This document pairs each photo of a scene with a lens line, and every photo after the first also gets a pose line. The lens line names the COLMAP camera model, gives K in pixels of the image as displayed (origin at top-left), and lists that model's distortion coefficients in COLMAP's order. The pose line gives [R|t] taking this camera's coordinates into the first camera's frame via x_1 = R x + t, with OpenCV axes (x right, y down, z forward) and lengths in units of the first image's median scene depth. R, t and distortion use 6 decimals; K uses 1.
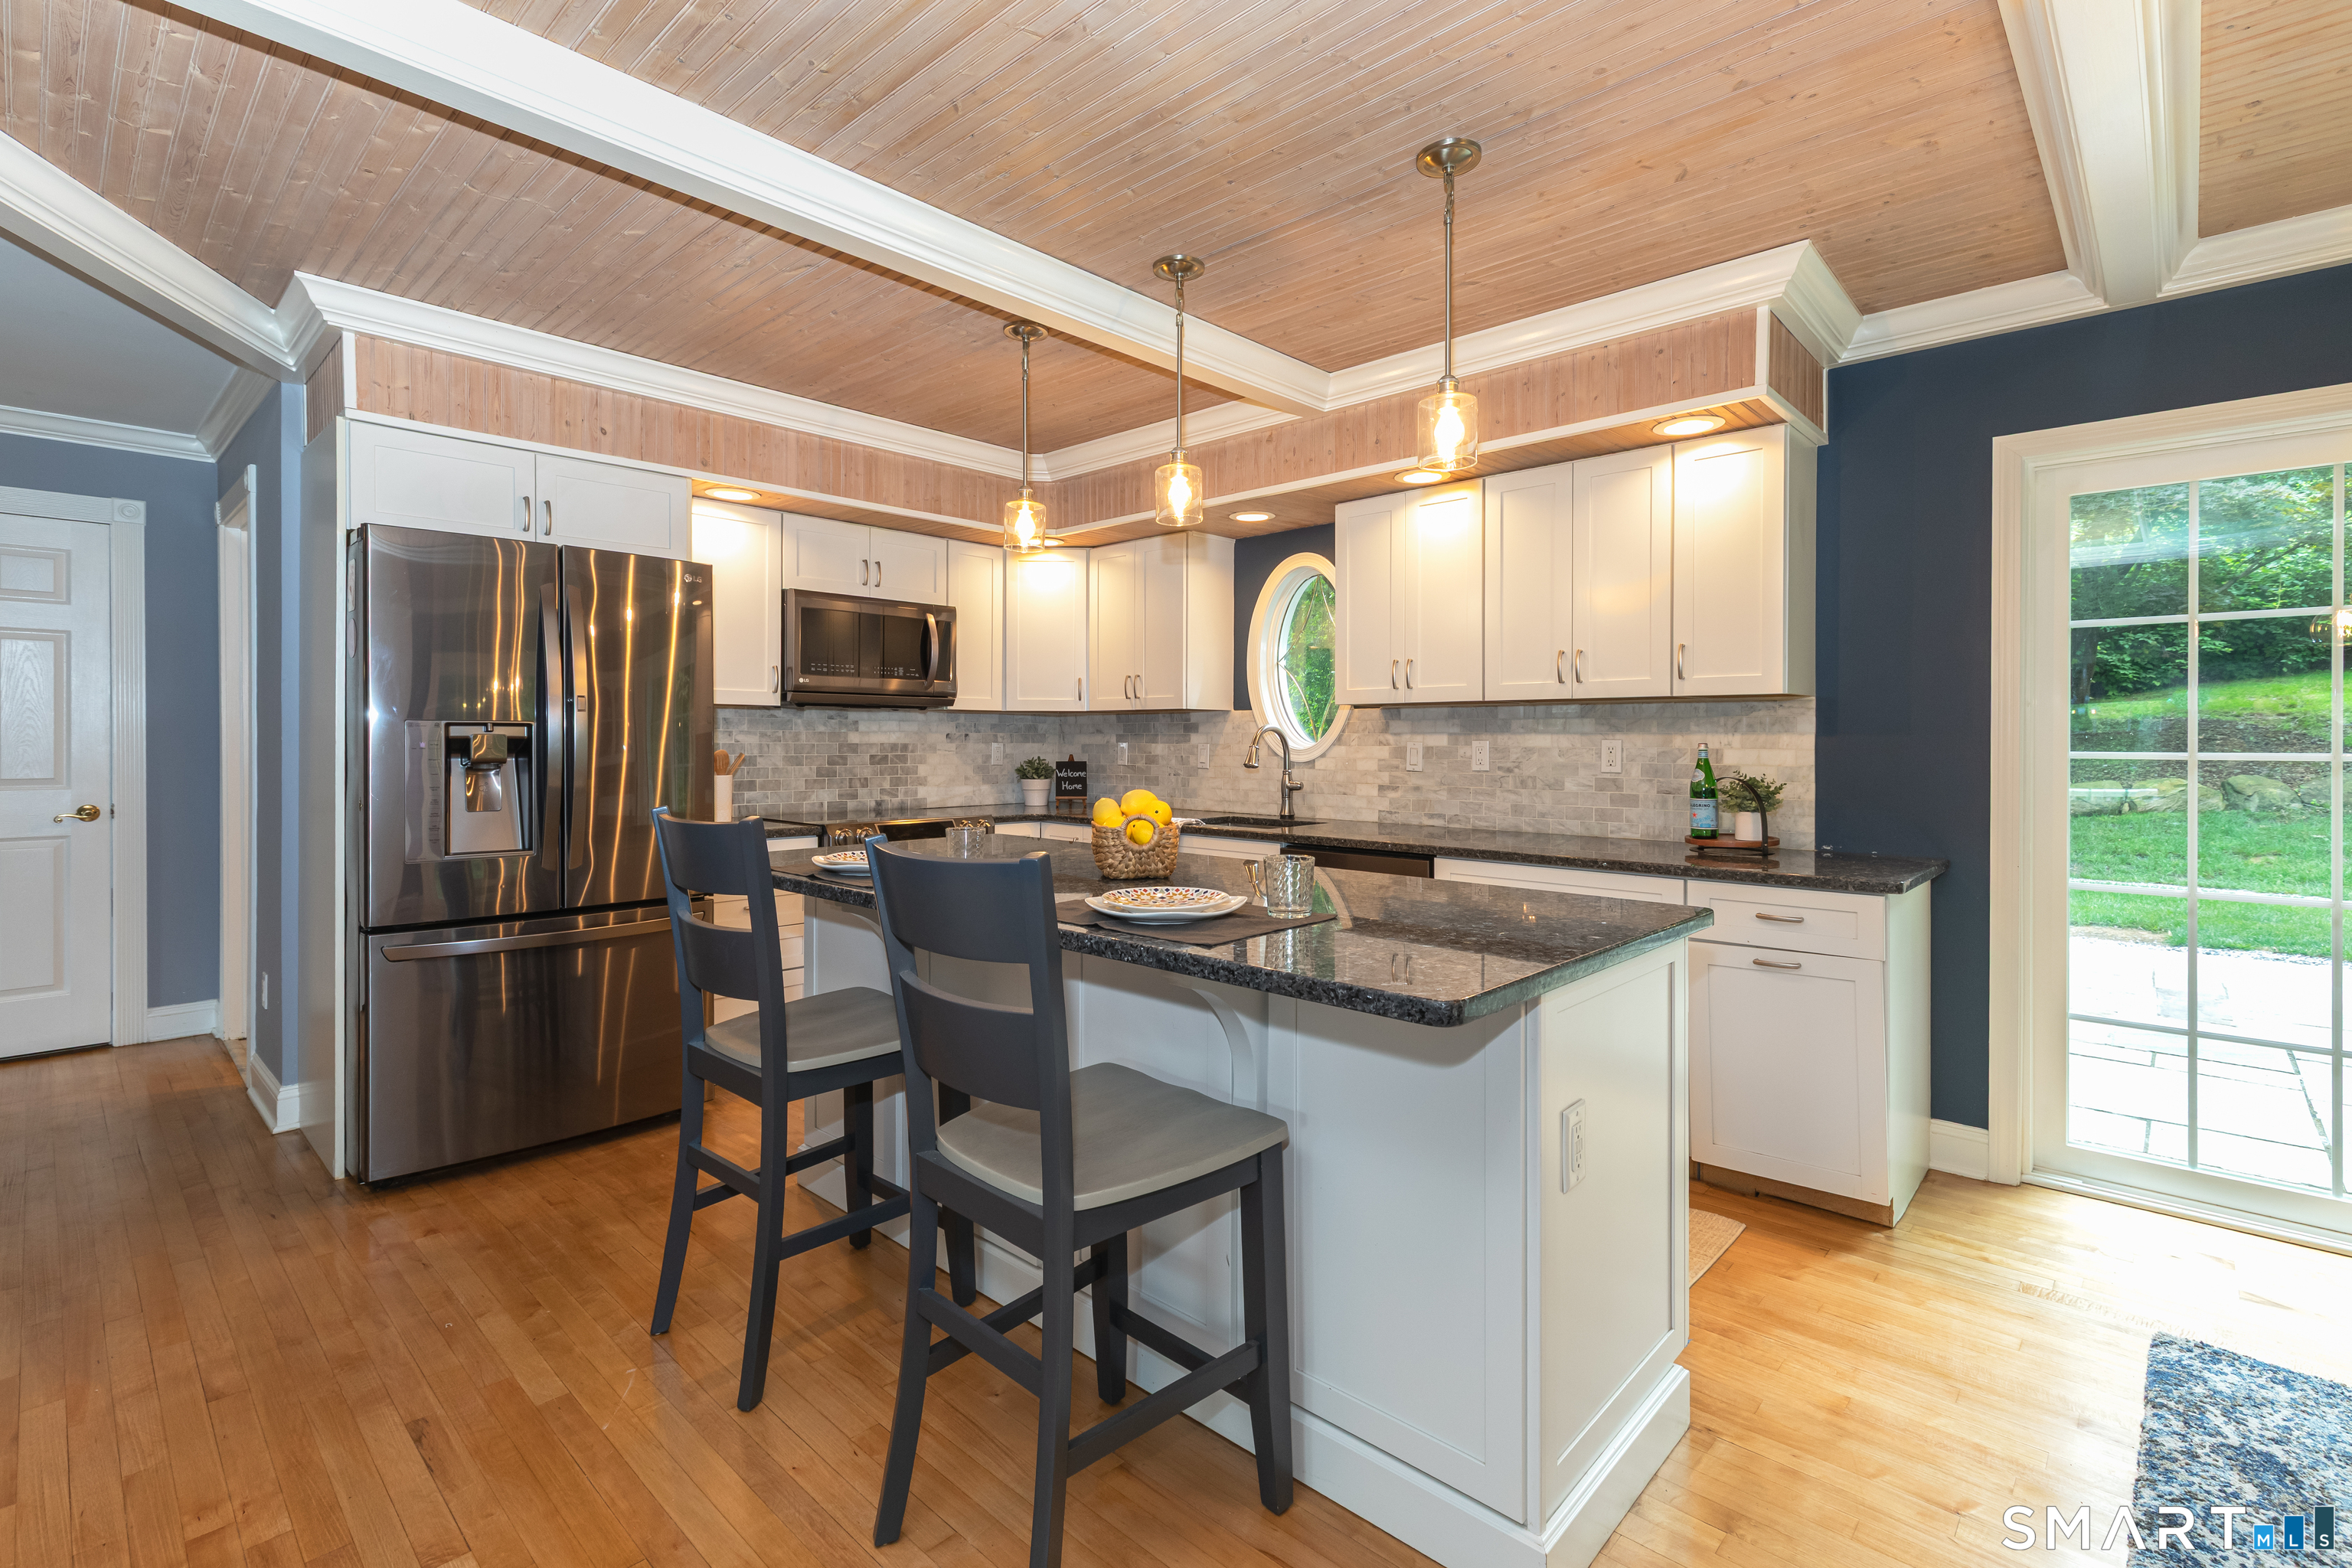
lens RADIAL K [[1070.5, 0, 1180.8], [0, 1070.5, 745.9], [0, 0, 1]] dist [0.010972, -0.001054]
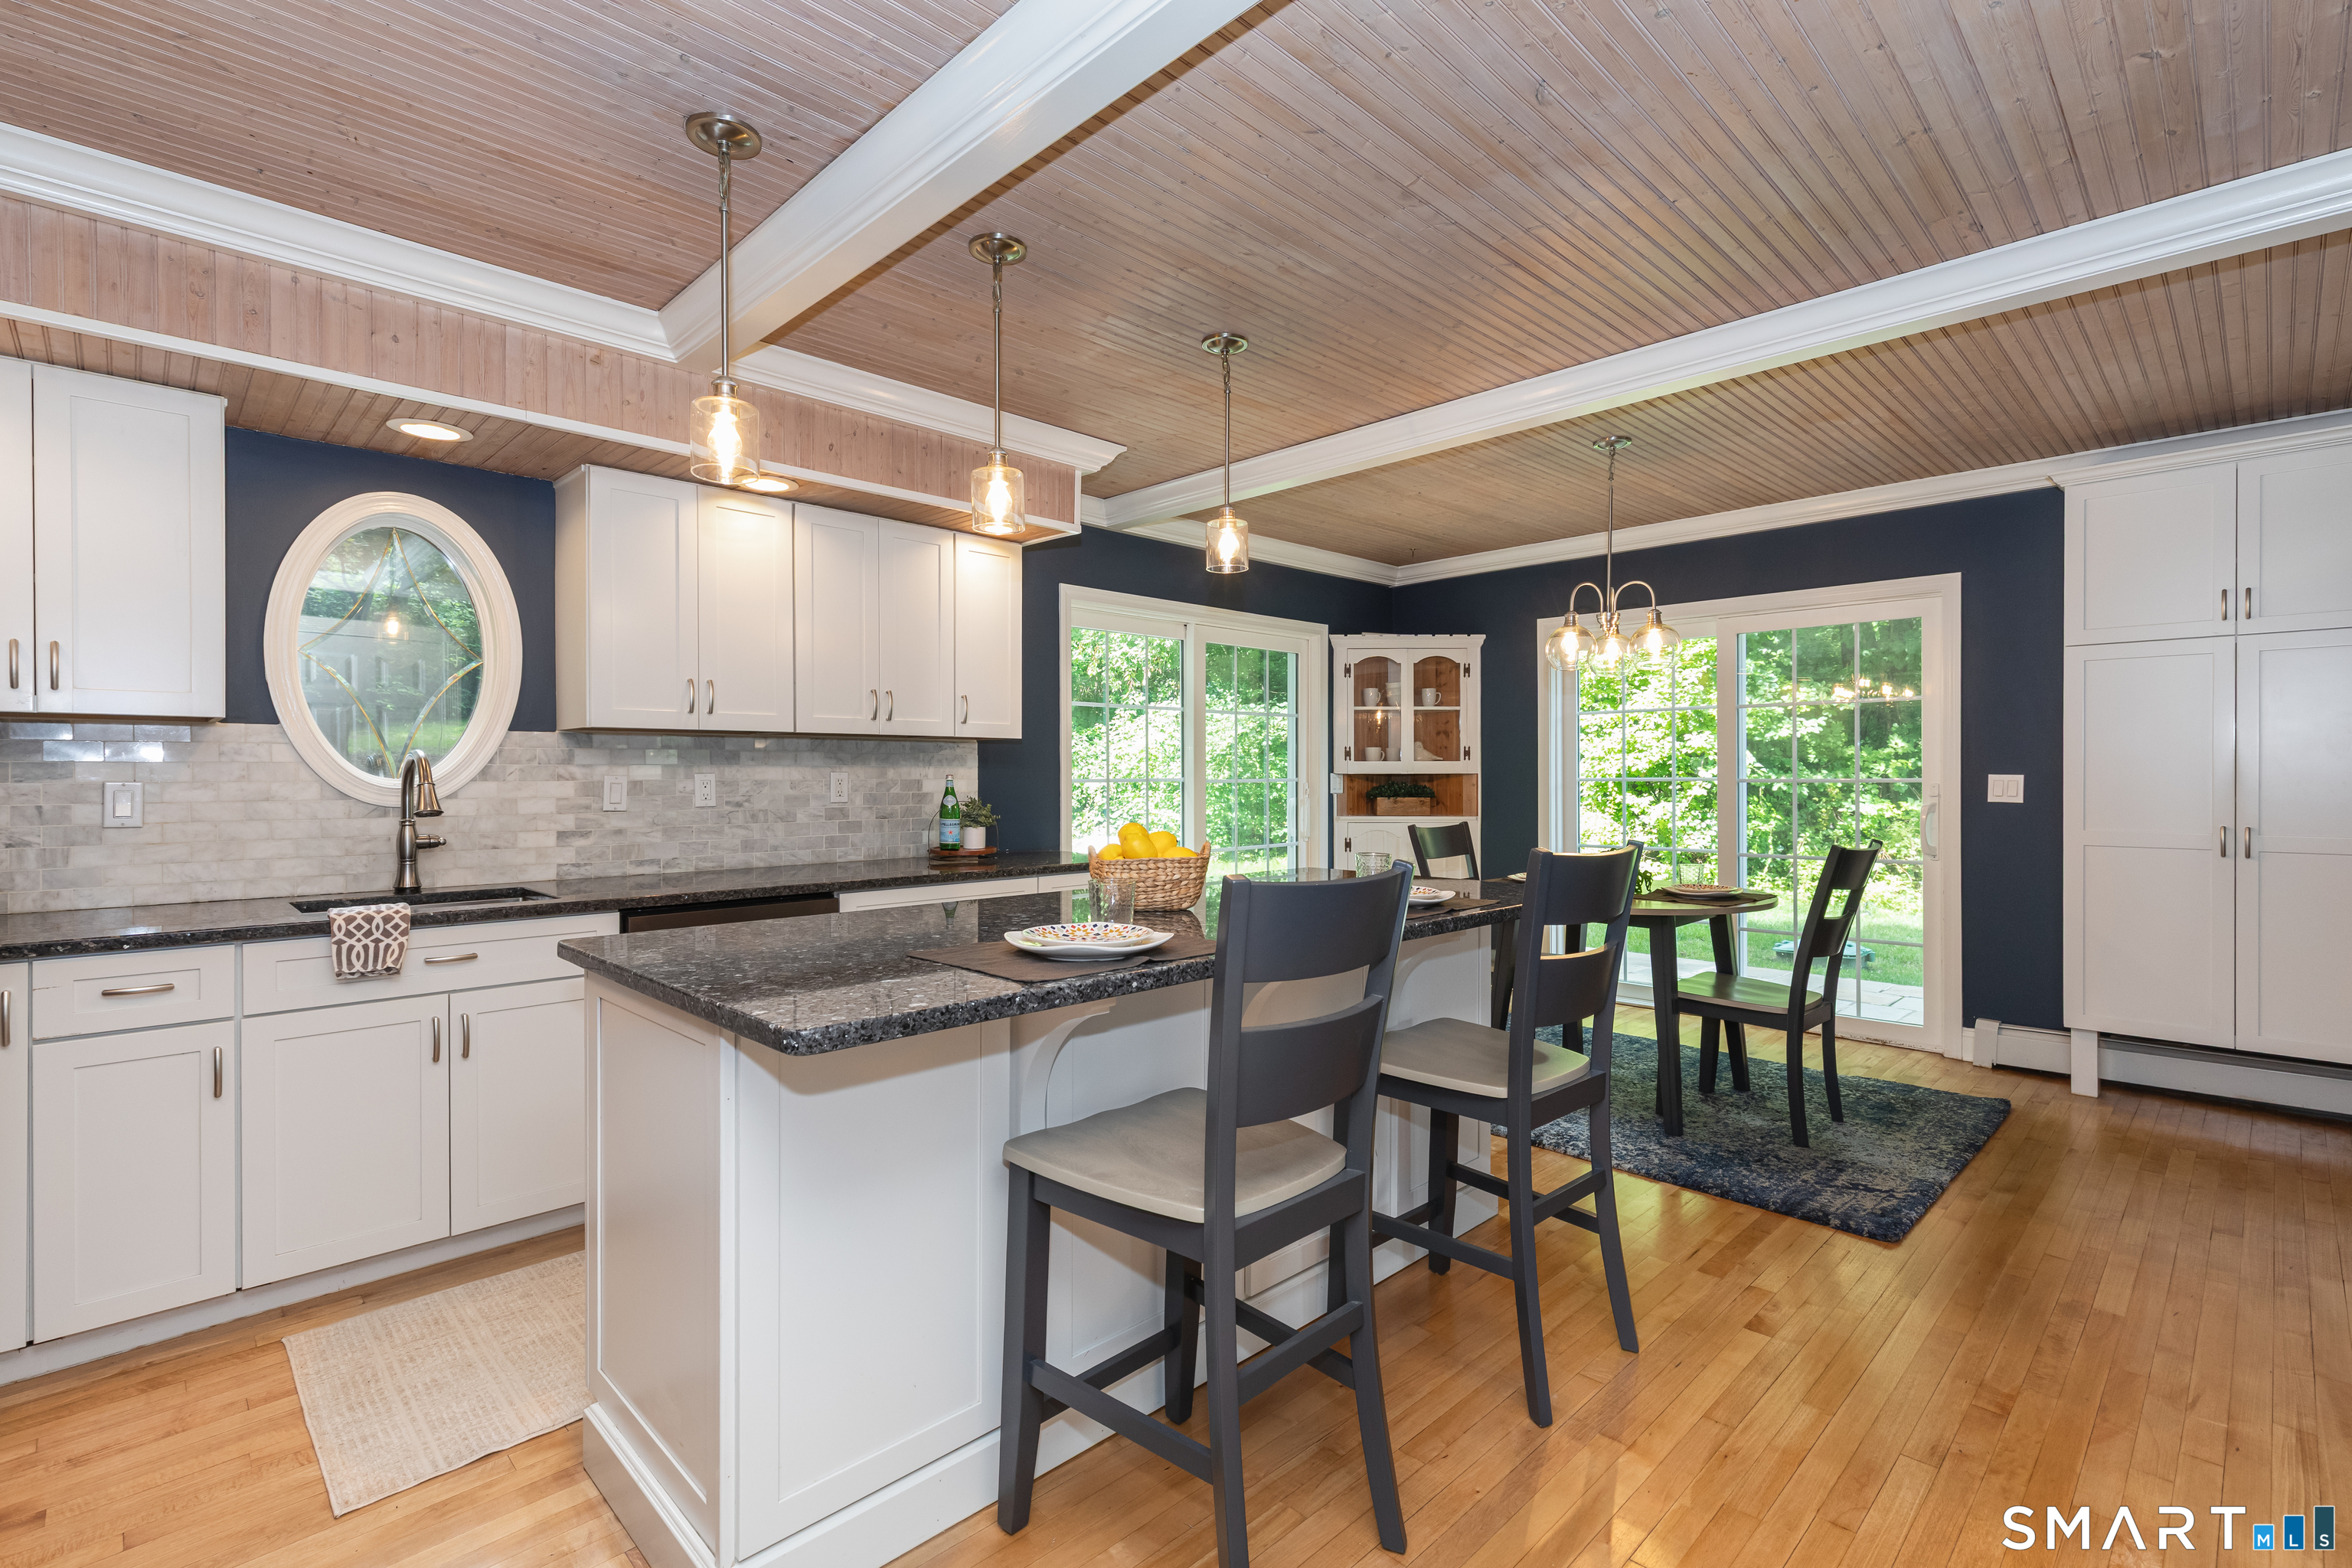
lens RADIAL K [[1066.9, 0, 1199.5], [0, 1066.9, 782.9], [0, 0, 1]] dist [0.007502, -0.000147]
pose [[0.033102, -0.011696, 0.999384, -0.652741], [0.008275, 0.999900, 0.011428, -0.004113], [-0.999418, 0.007891, 0.033196, 0.584028]]
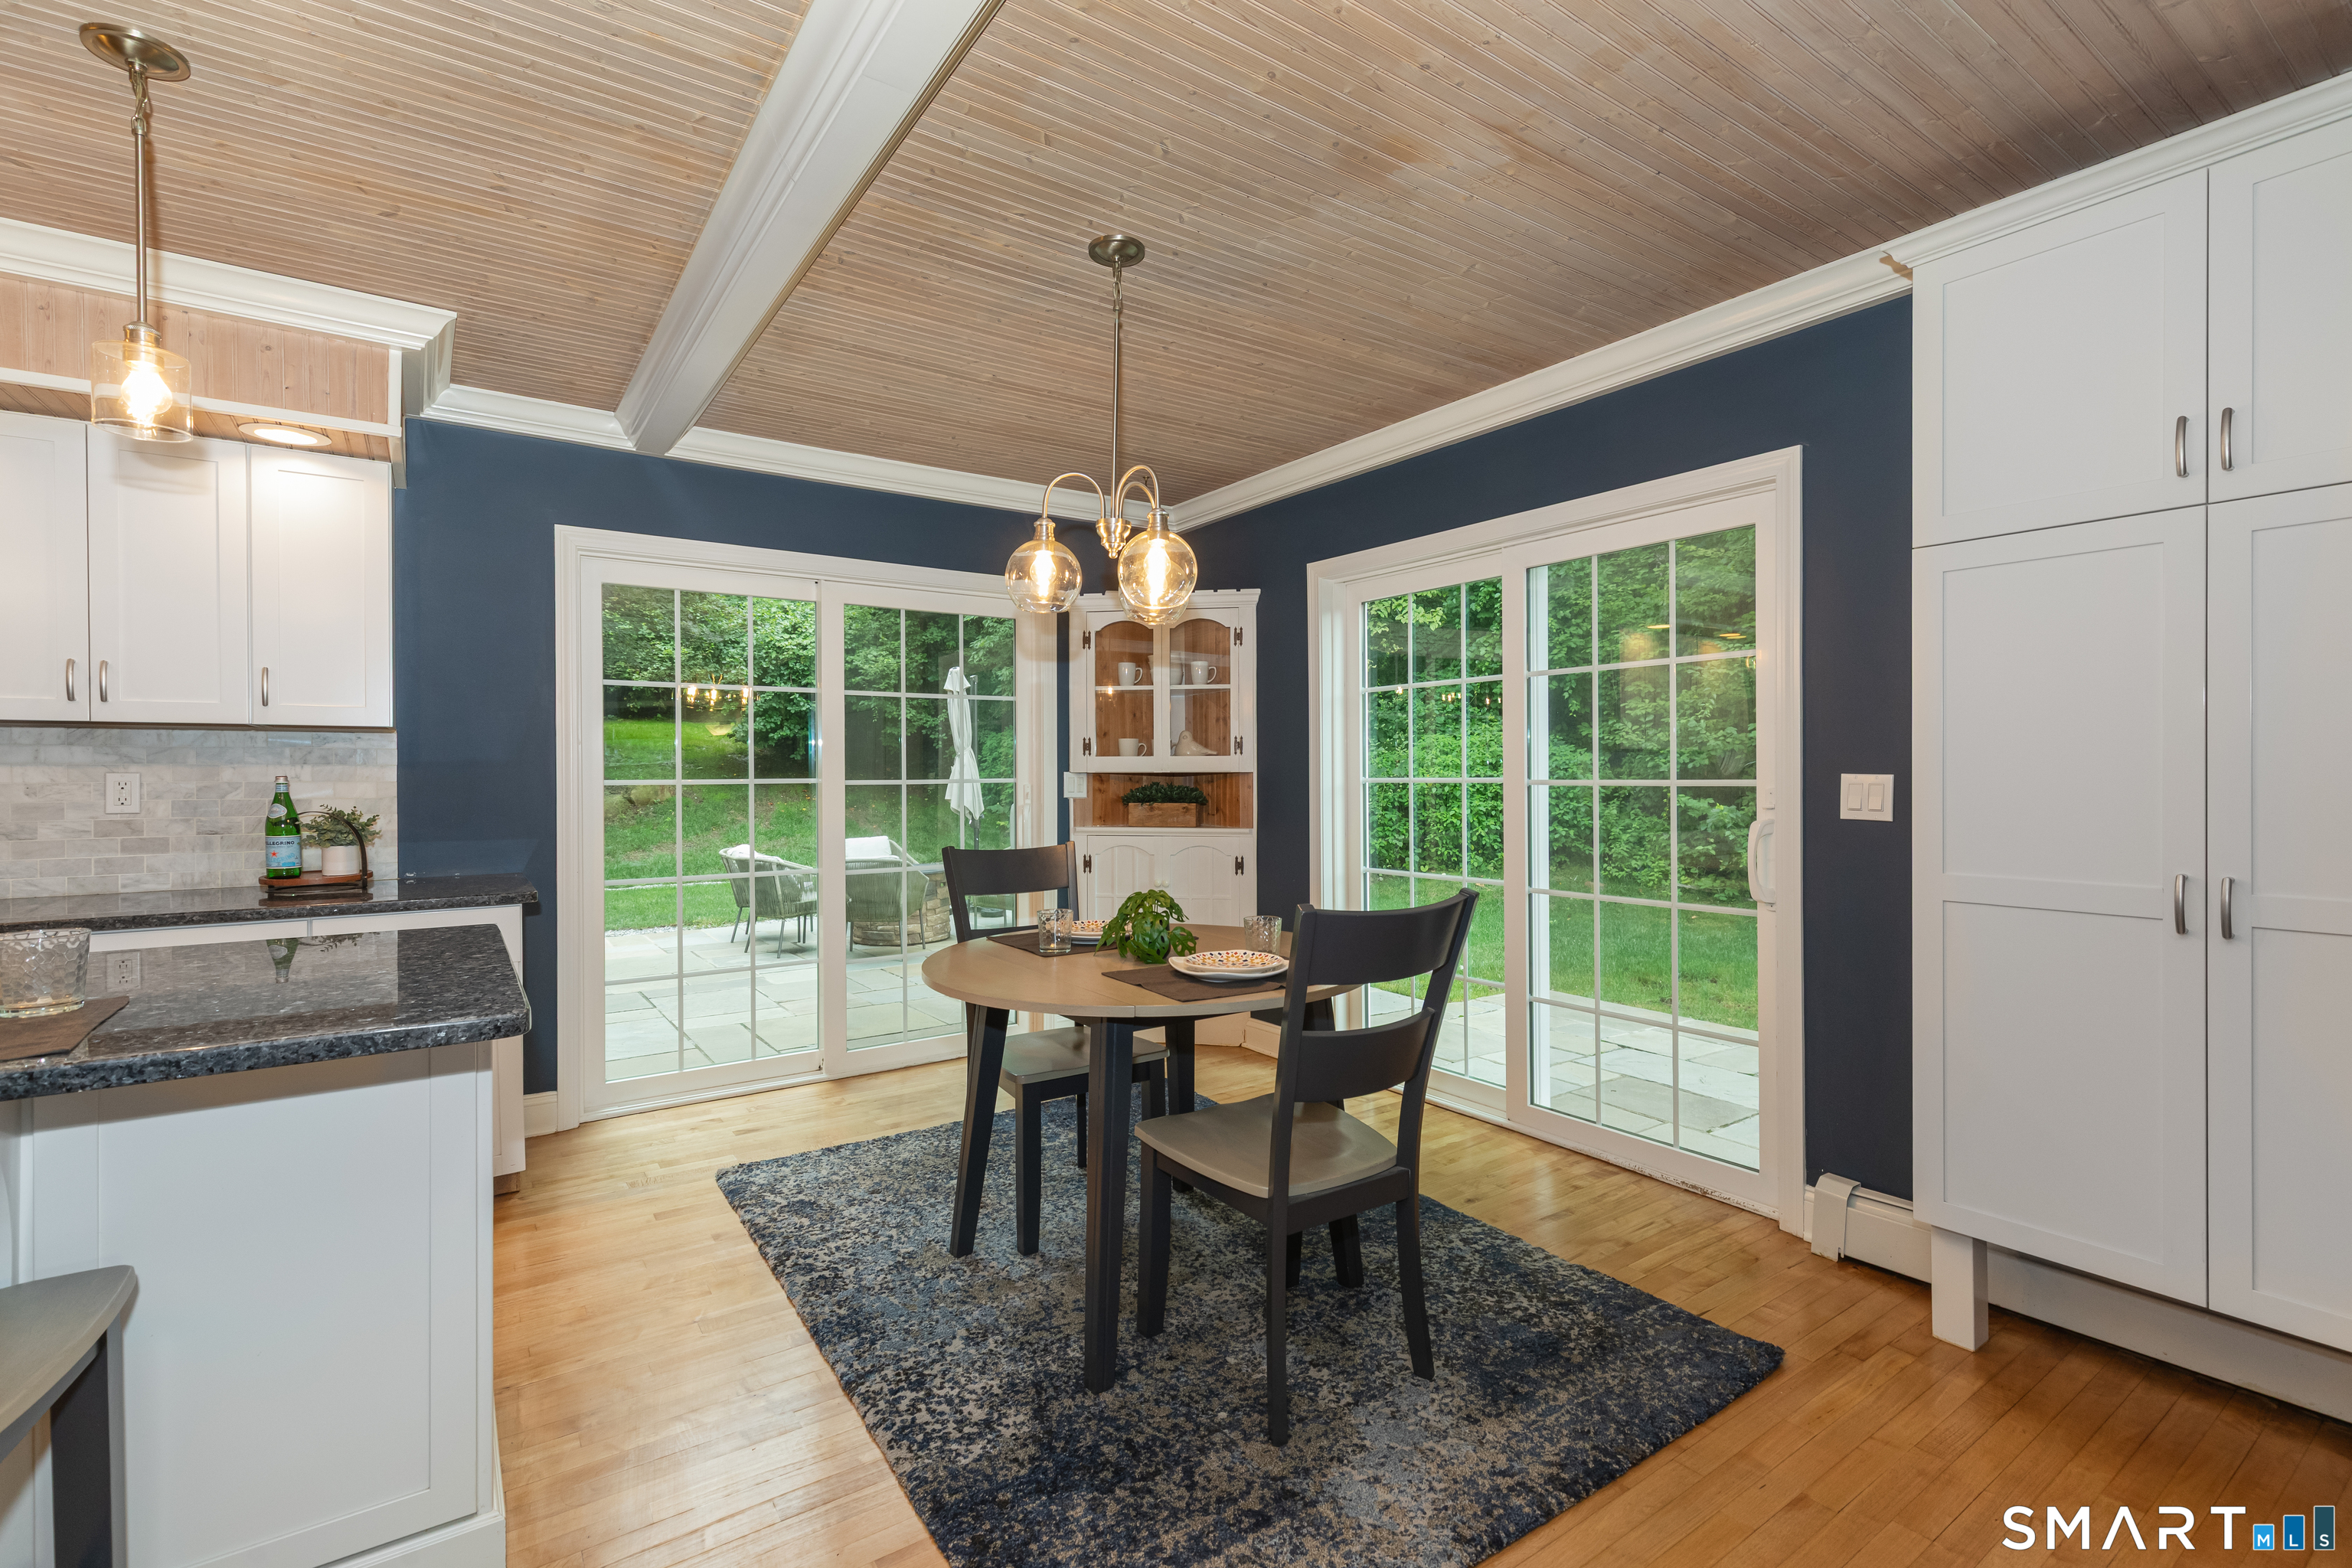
lens RADIAL K [[1061.0, 0, 1198.0], [0, 1061.0, 780.0], [0, 0, 1]] dist [0.007941, -0.000380]
pose [[0.197359, -0.011884, 0.980259, -0.227673], [0.010281, 0.999897, 0.010052, -0.000210], [-0.980277, 0.008094, 0.197460, 0.037363]]
